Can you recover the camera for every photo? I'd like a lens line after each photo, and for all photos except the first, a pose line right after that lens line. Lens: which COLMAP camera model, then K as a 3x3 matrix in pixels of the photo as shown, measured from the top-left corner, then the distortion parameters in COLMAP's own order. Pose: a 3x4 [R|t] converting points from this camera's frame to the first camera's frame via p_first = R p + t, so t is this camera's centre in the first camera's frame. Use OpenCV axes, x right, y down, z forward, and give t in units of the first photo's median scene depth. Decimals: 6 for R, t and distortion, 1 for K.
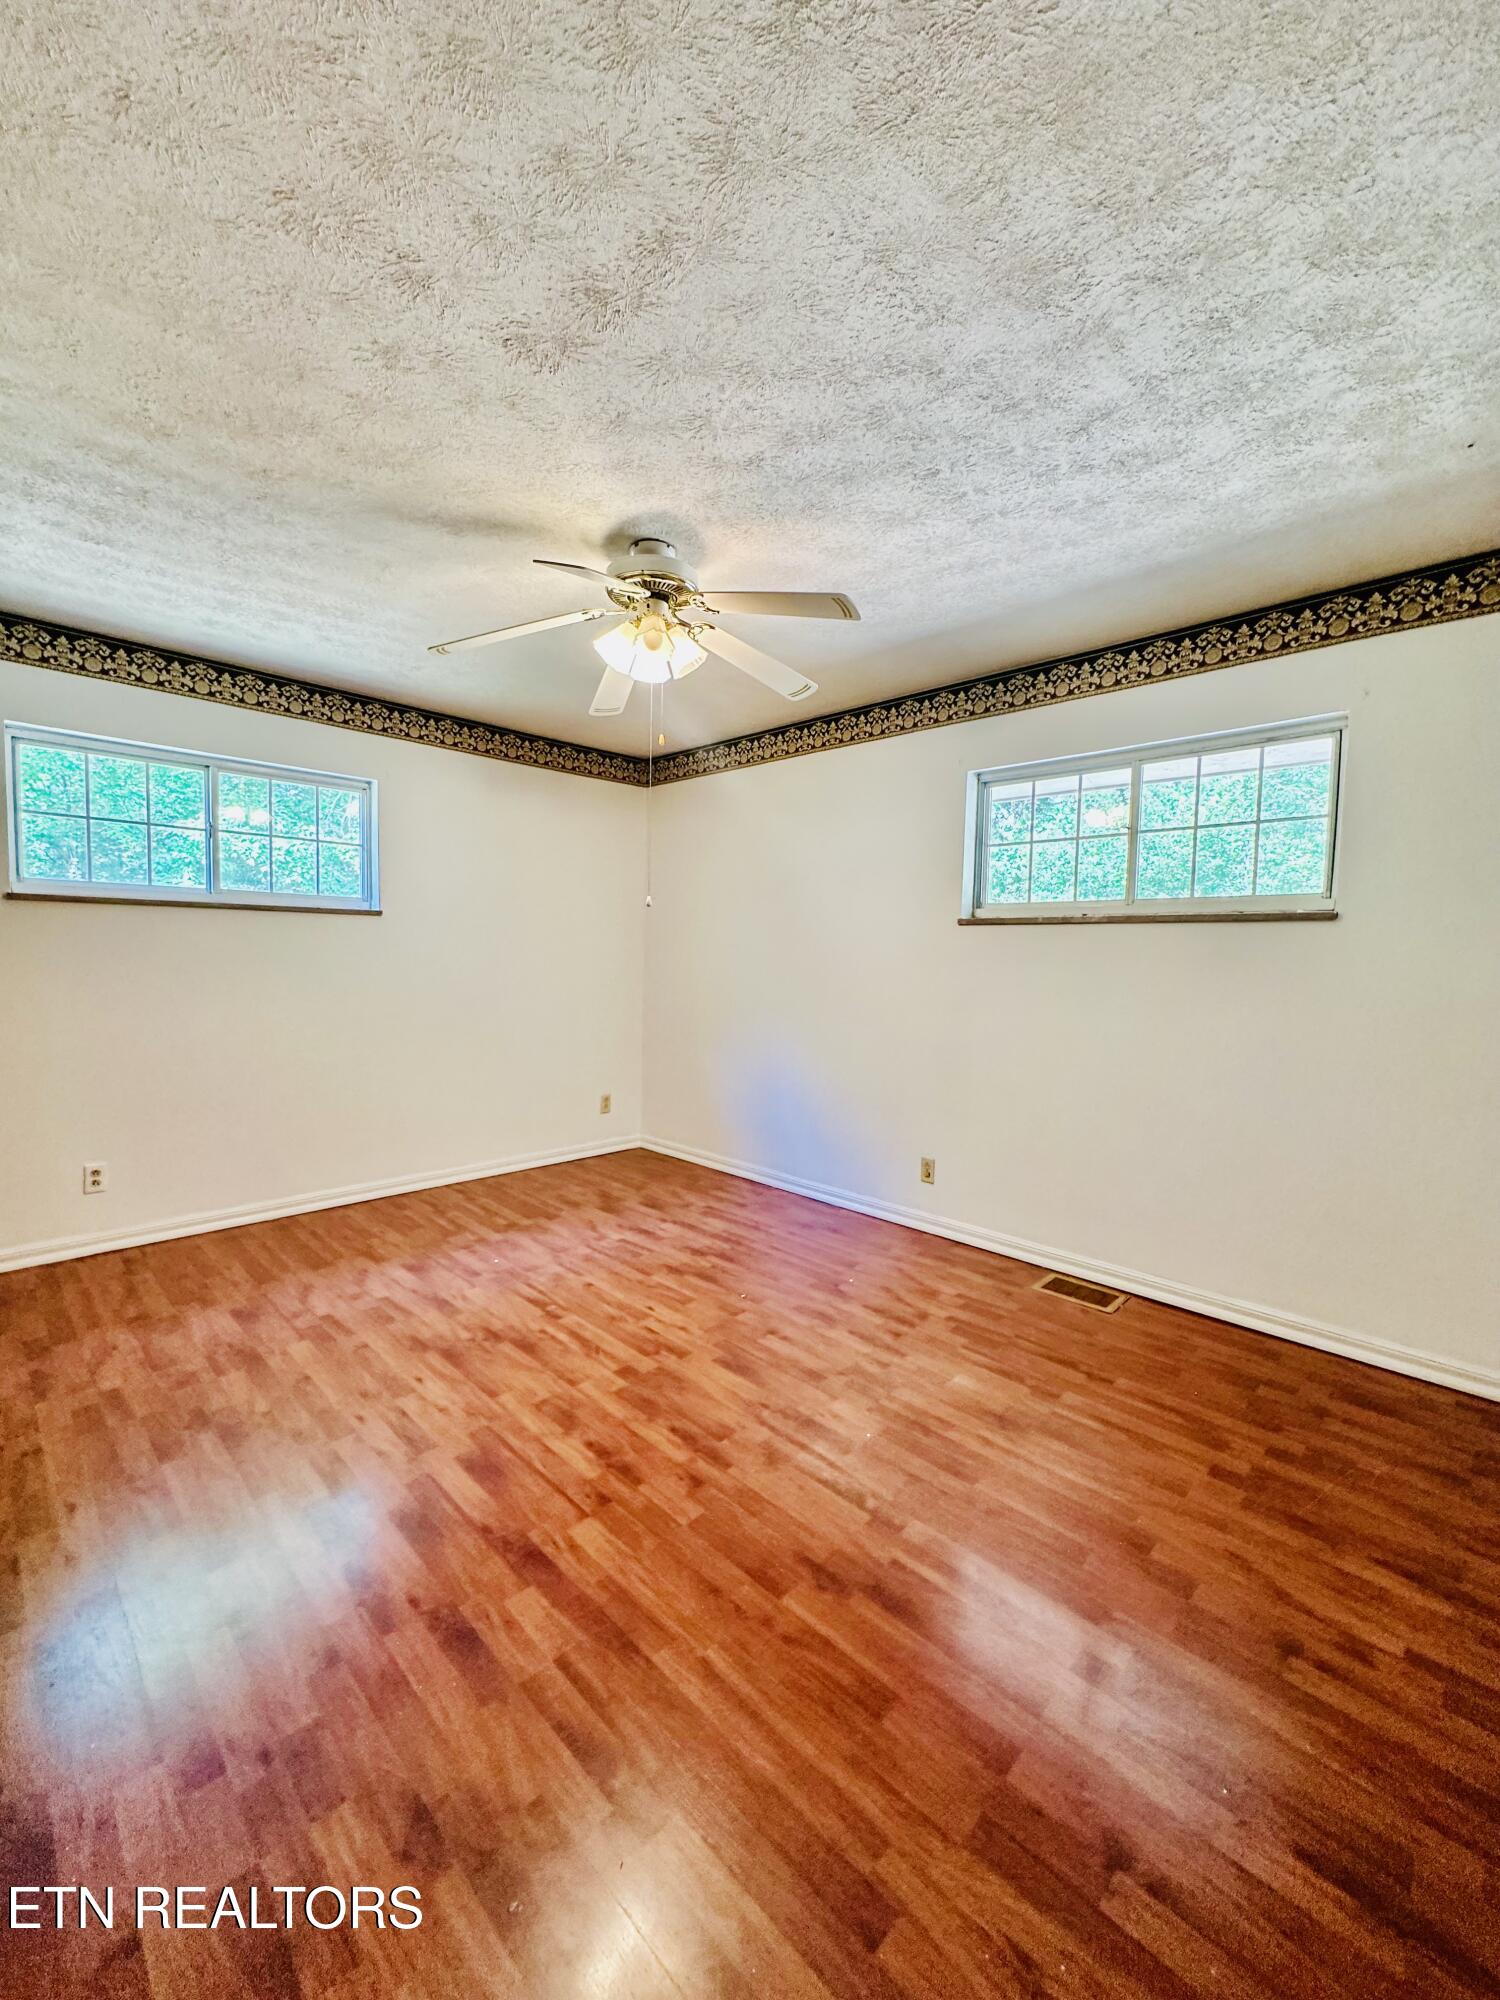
lens RADIAL K [[797.1, 0, 755.1], [0, 797.1, 999.2], [0, 0, 1]] dist [-0.007433, 0.001110]
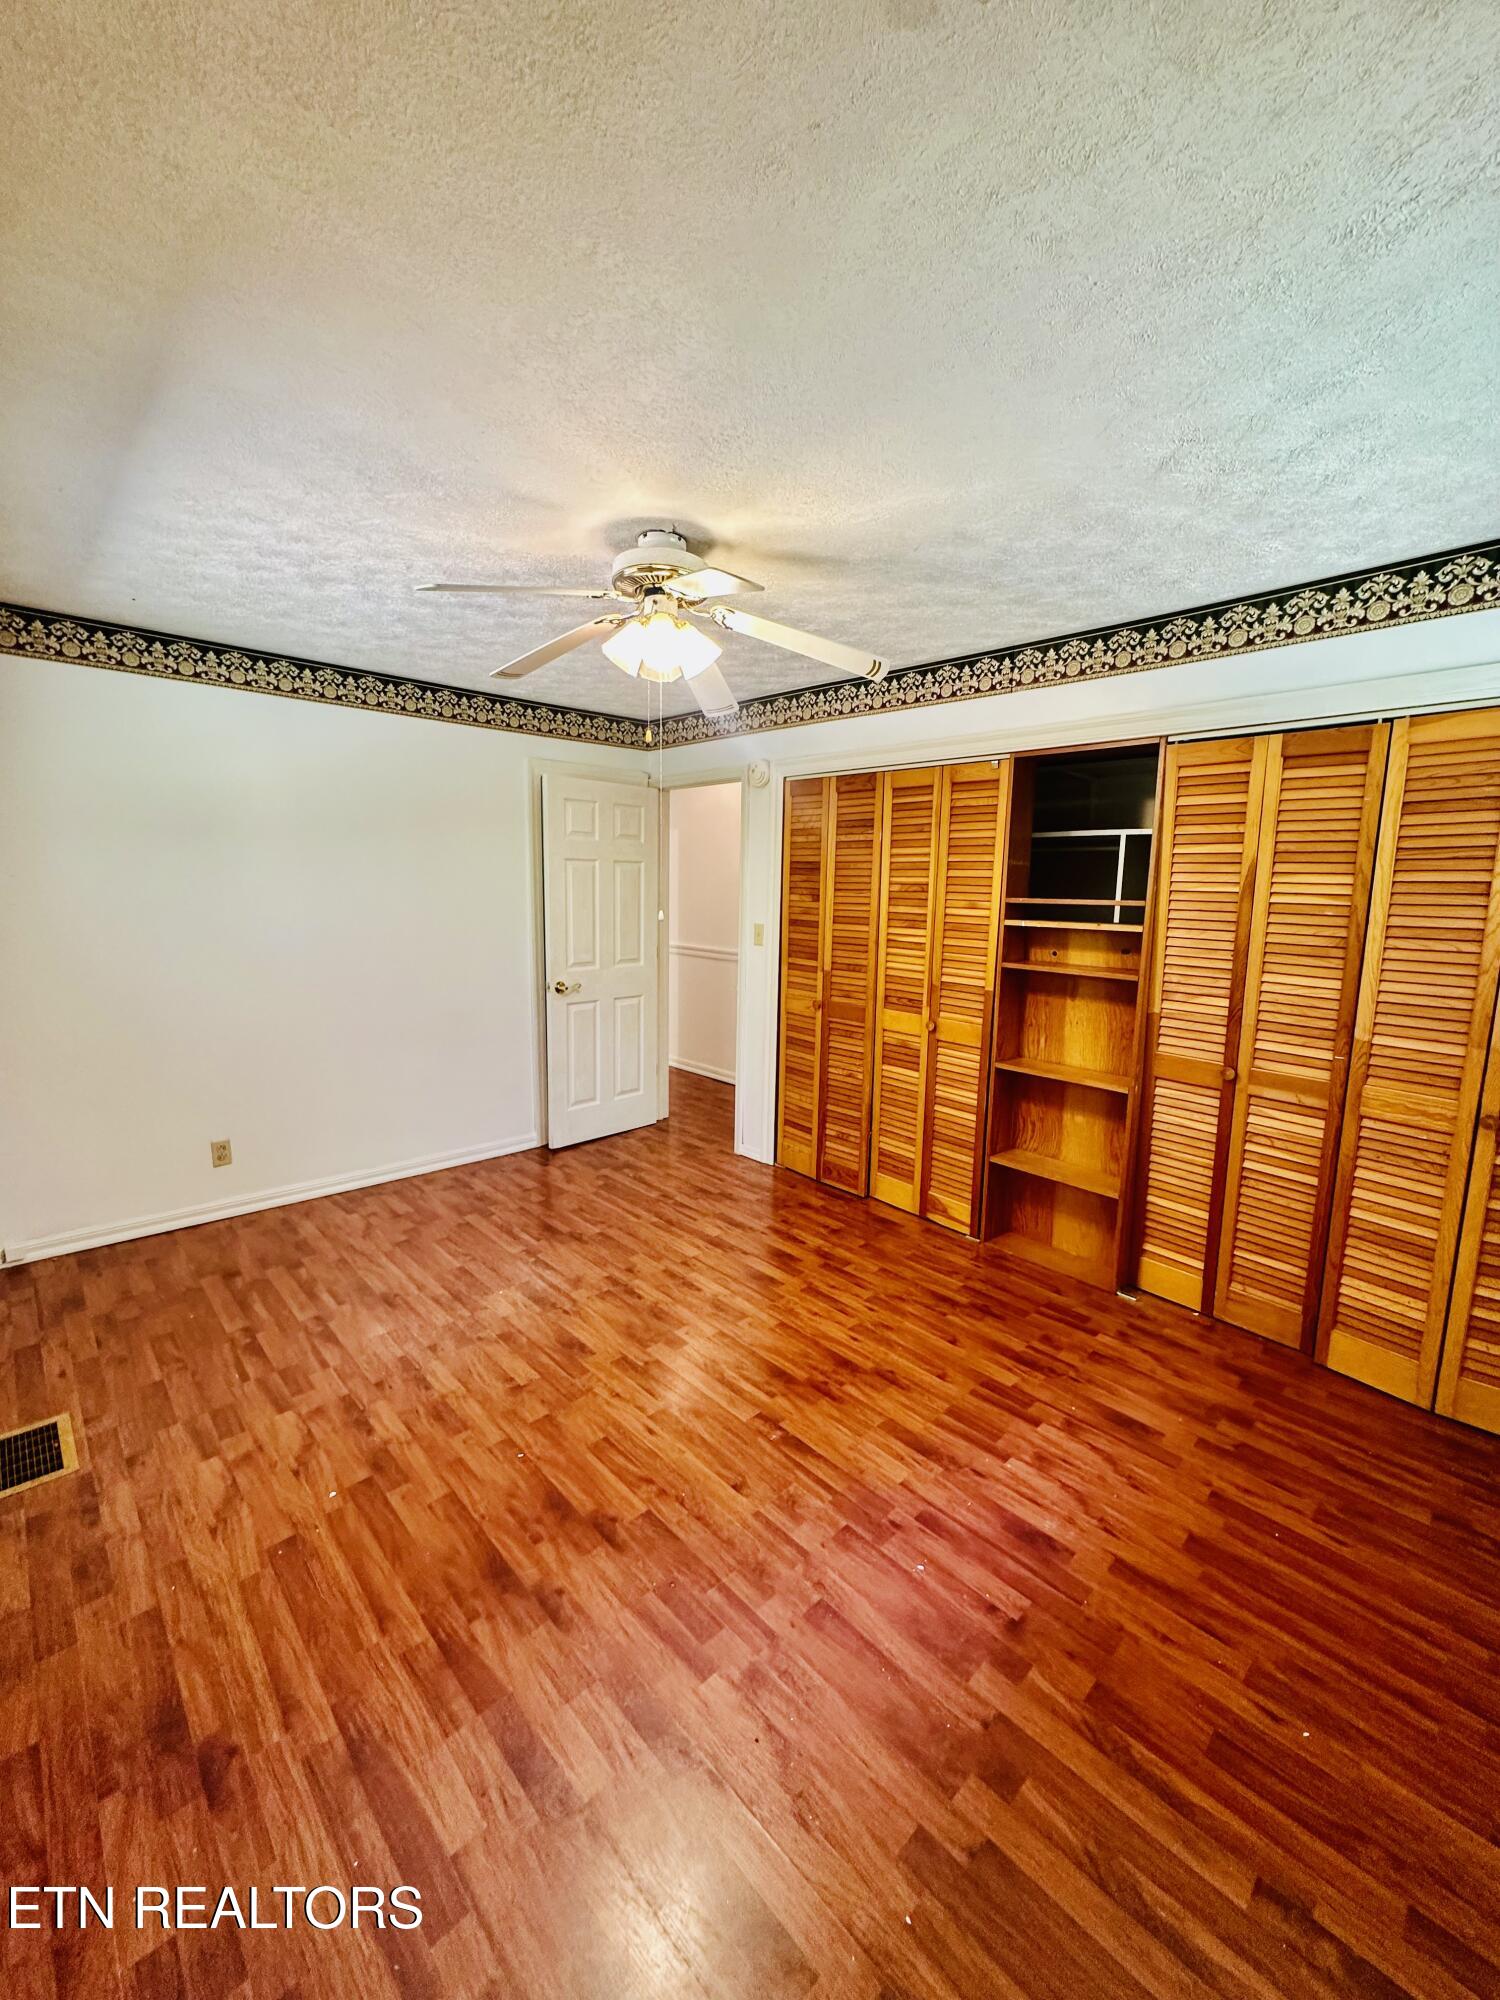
lens RADIAL K [[797.1, 0, 748.7], [0, 797.1, 996.5], [0, 0, 1]] dist [-0.007433, 0.001110]
pose [[-0.998347, -0.046864, 0.033275, -0.247146], [-0.039165, 0.978413, 0.202914, -0.204729], [-0.042067, 0.201275, -0.978631, 1.767545]]
